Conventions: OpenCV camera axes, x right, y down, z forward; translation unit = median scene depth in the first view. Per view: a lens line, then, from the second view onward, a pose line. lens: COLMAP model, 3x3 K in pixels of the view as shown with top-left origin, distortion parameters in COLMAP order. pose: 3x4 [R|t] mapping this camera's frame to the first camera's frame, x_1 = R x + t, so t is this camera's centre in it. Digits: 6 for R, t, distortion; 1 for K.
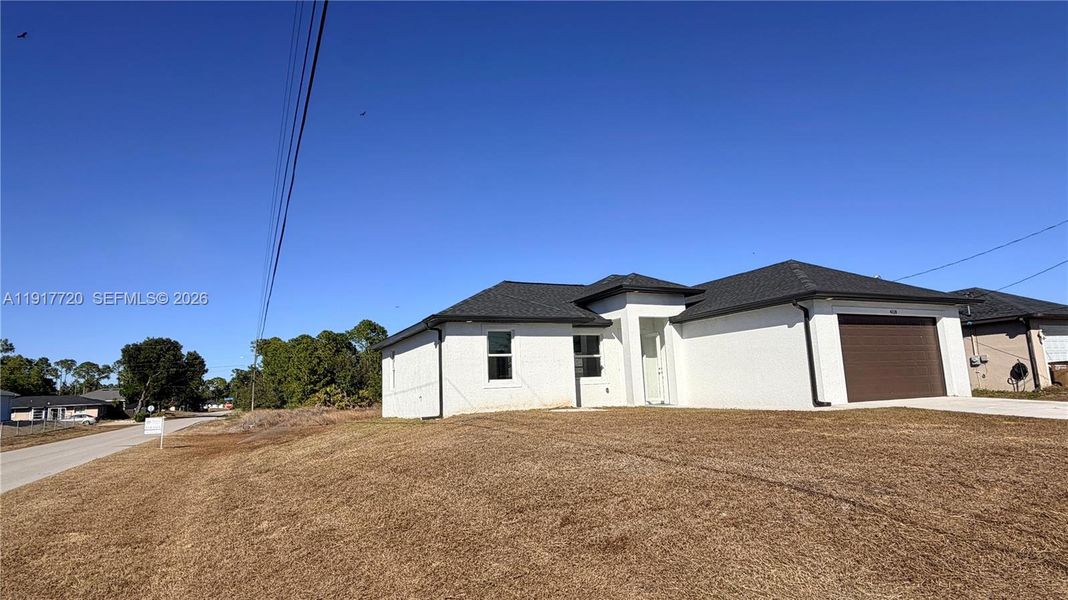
lens RADIAL K [[599.7, 0, 529.8], [0, 599.7, 301.9], [0, 0, 1]] dist [-0.024156, -0.000514]
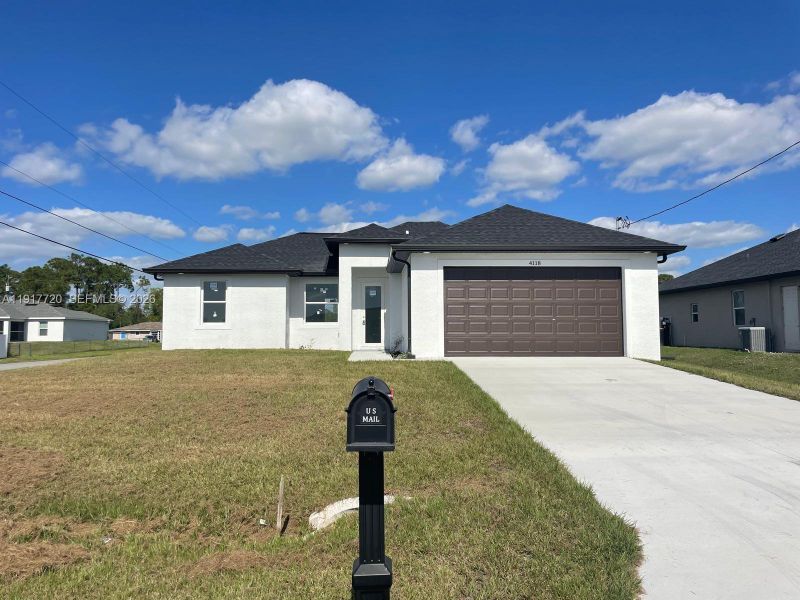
lens RADIAL K [[618.0, 0, 403.7], [0, 618.0, 299.4], [0, 0, 1]] dist [0.072270, -0.088635]
pose [[0.921750, 0.013229, -0.387560, 0.722162], [0.027749, 0.994606, 0.099948, -0.026780], [0.386792, -0.102881, 0.916410, 0.019219]]
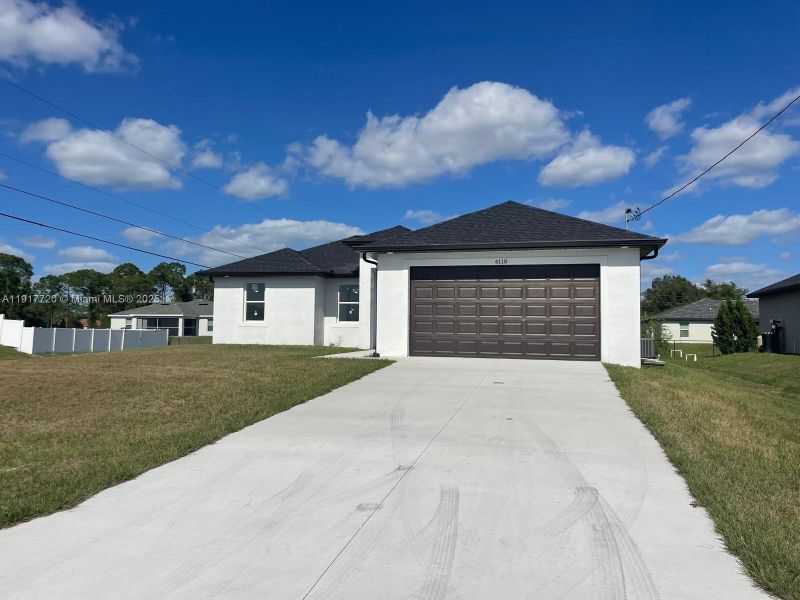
lens RADIAL K [[618.0, 0, 396.9], [0, 618.0, 294.9], [0, 0, 1]] dist [0.072270, -0.088635]
pose [[0.764838, 0.007463, -0.644180, 0.988856], [0.057070, 0.995217, 0.079289, -0.014453], [0.641690, -0.097406, 0.760754, 0.162031]]
